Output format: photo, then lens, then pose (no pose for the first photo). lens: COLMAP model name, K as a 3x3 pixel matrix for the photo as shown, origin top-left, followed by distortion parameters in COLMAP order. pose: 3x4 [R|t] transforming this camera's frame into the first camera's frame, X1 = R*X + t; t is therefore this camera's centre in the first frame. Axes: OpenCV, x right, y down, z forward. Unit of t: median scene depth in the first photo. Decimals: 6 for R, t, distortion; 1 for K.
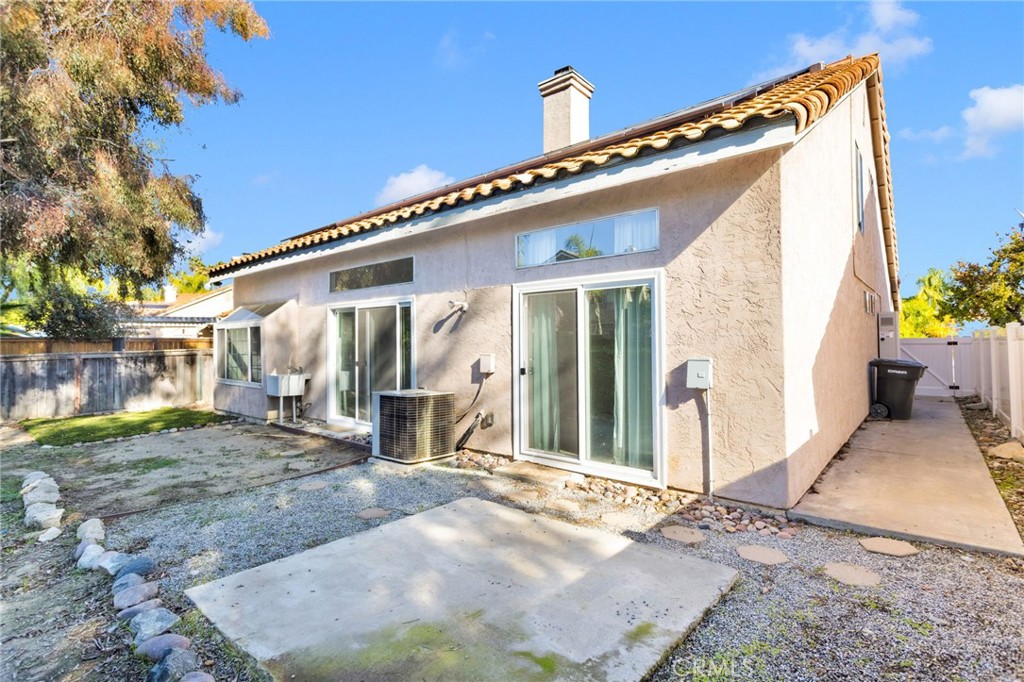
lens RADIAL K [[482.8, 0, 514.1], [0, 482.8, 342.3], [0, 0, 1]] dist [0.000213, 0.001414]
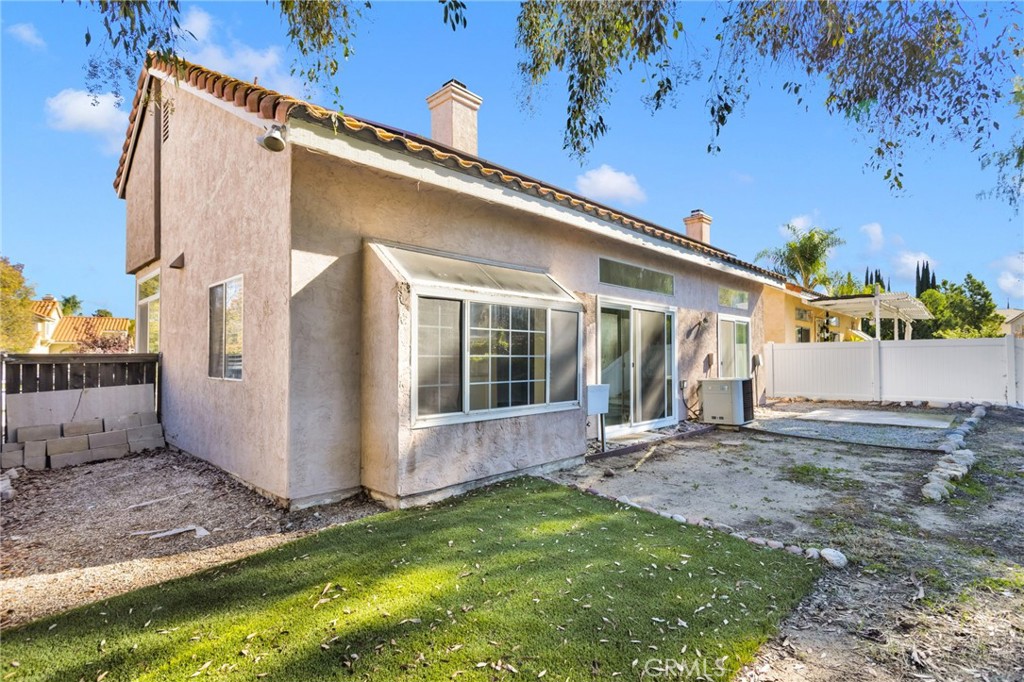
lens RADIAL K [[482.8, 0, 514.1], [0, 482.8, 342.3], [0, 0, 1]] dist [0.000213, 0.001414]
pose [[0.093398, 0.021541, 0.995396, -1.335023], [-0.024347, 0.999516, -0.019346, 0.025529], [-0.995331, -0.022428, 0.093878, 1.166366]]
